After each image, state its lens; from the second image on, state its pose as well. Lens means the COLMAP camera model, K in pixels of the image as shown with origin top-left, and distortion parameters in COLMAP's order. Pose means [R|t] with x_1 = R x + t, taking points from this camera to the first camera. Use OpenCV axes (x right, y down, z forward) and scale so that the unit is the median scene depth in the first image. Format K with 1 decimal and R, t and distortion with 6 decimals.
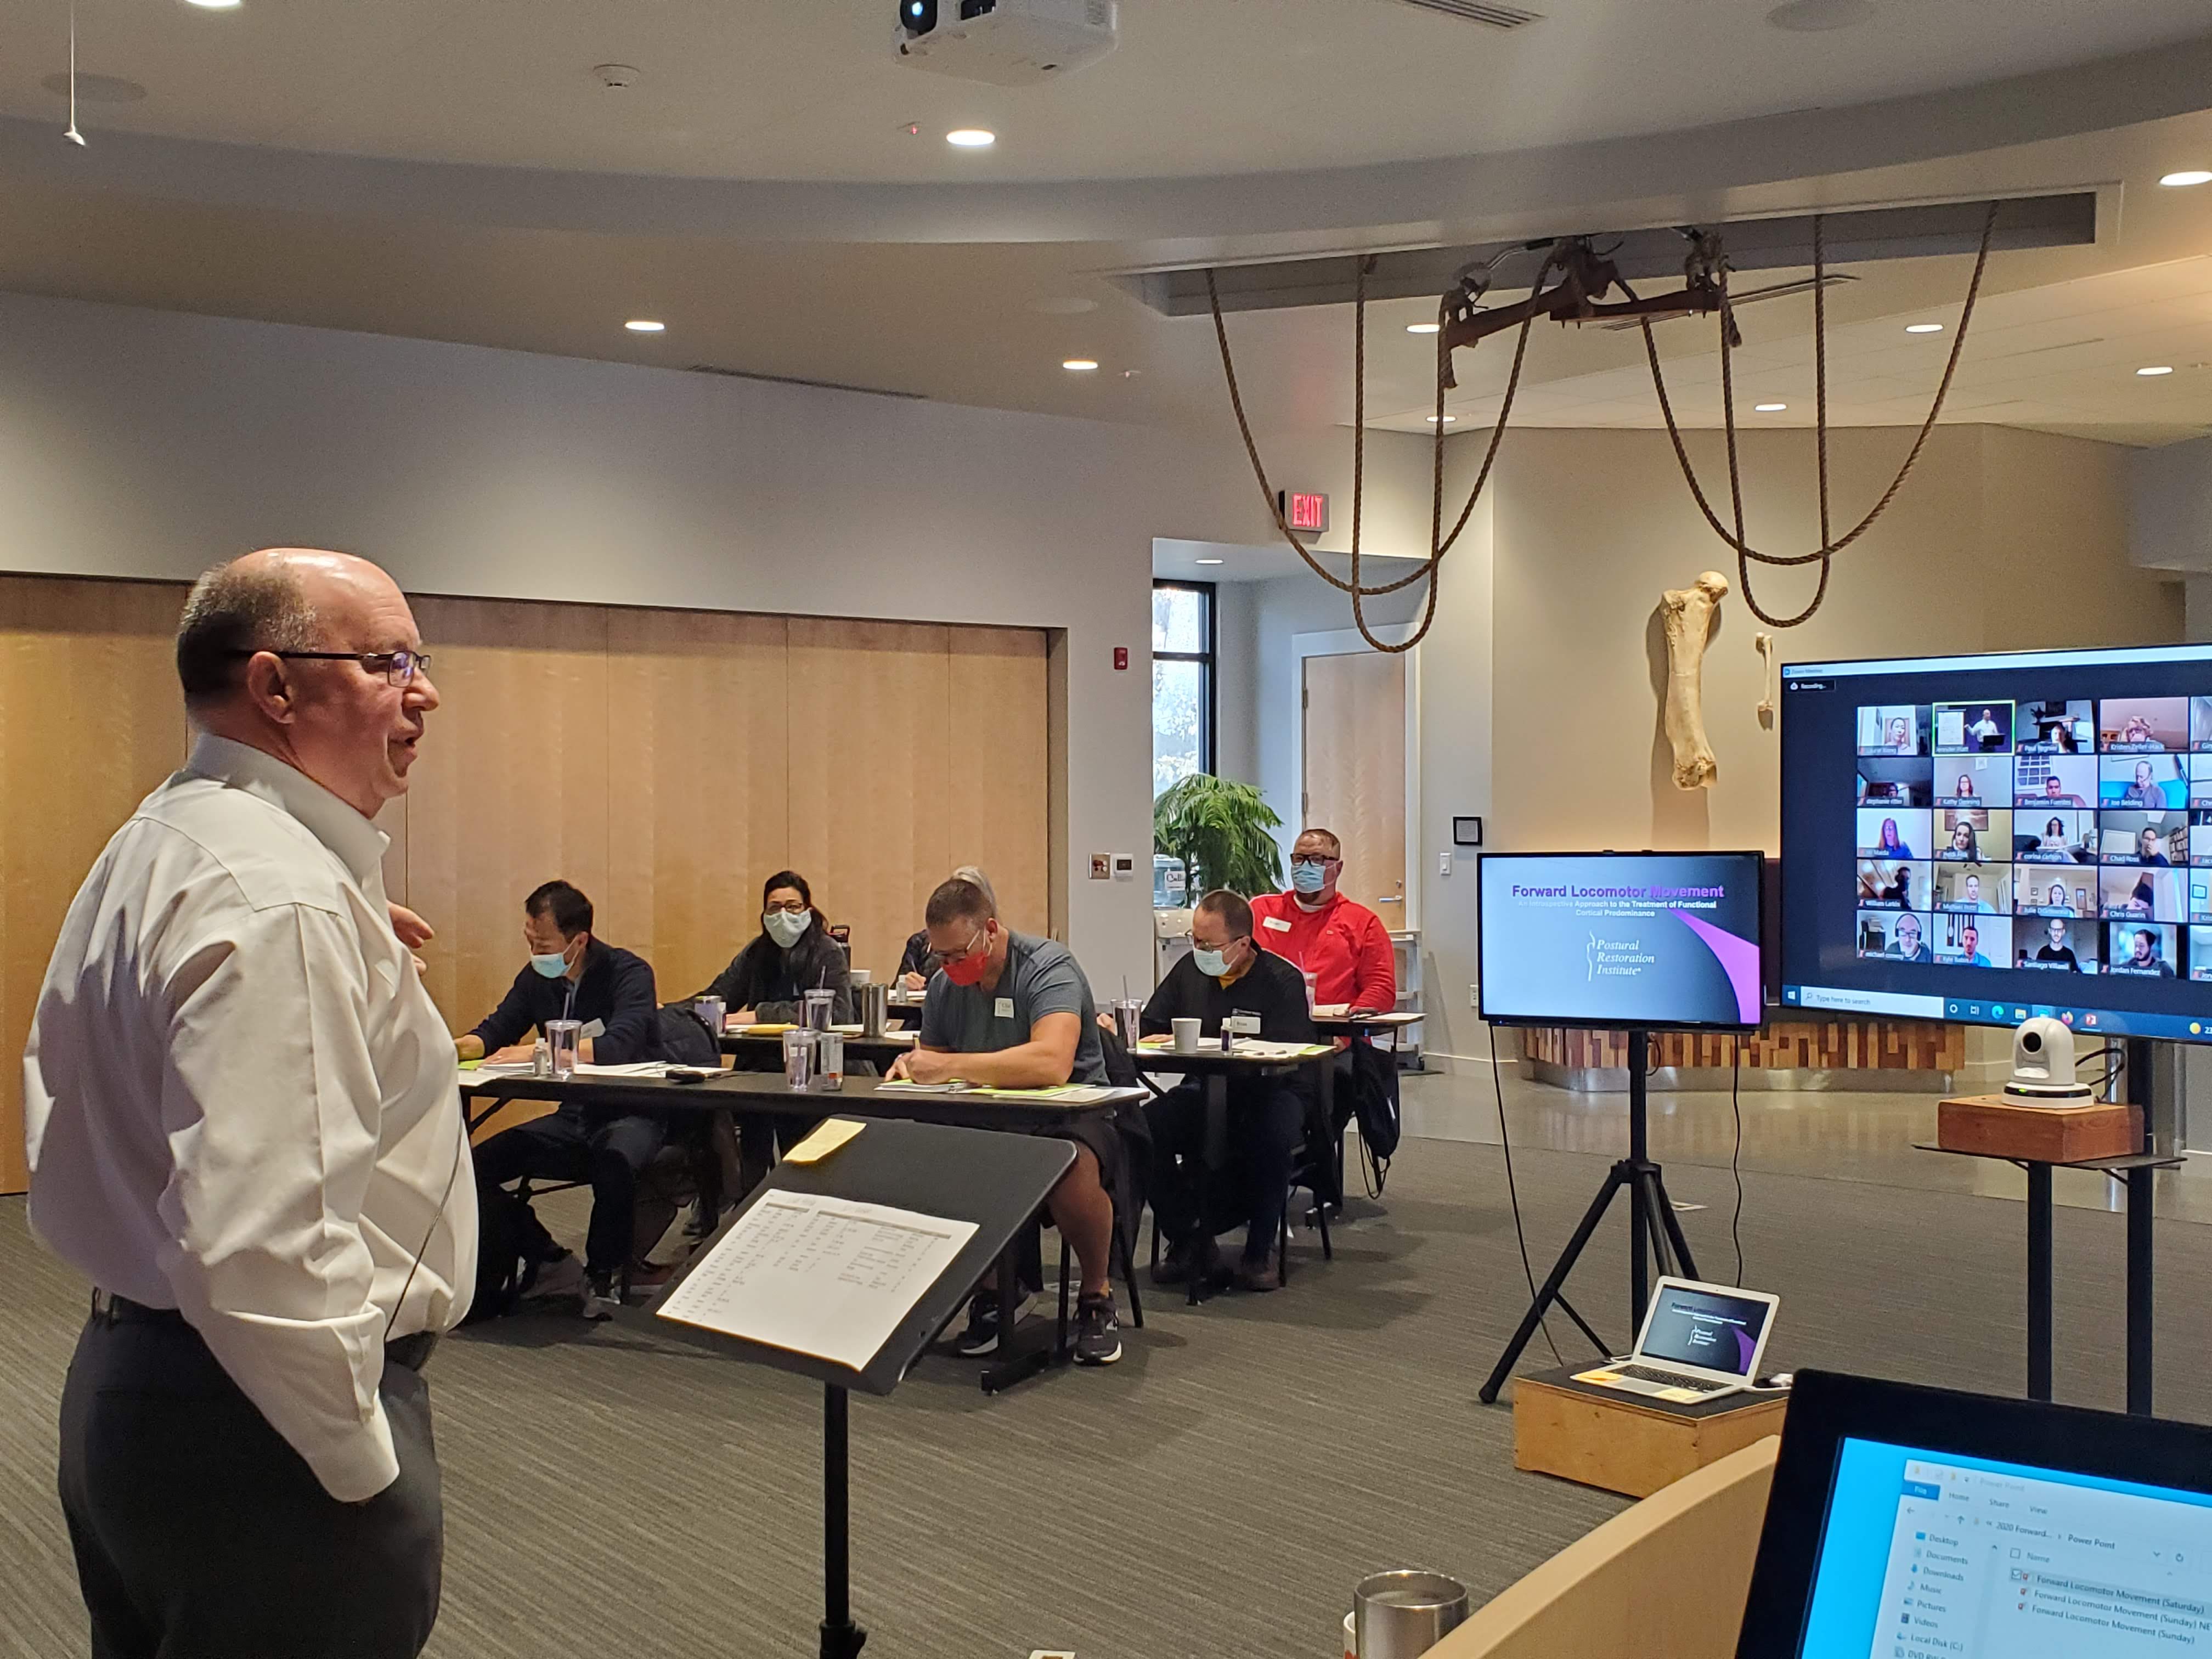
lens RADIAL K [[2461.9, 0, 1106.1], [0, 2461.9, 793.5], [0, 0, 1]] dist [0.171633, -0.515023]
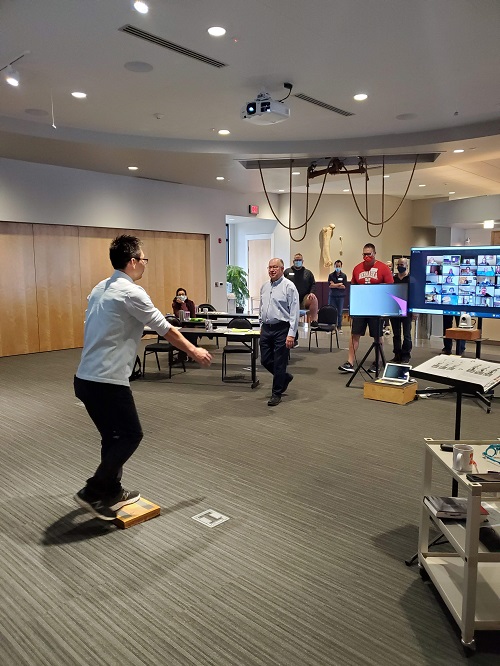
lens RADIAL K [[525.9, 0, 250.0], [0, 525.9, 333.0], [0, 0, 1]] dist [0.017607, -0.004786]
pose [[0.984423, -0.021513, 0.174495, -0.163081], [-0.000744, 0.991967, 0.126498, -0.008701], [-0.175815, -0.124657, 0.976499, -0.034105]]
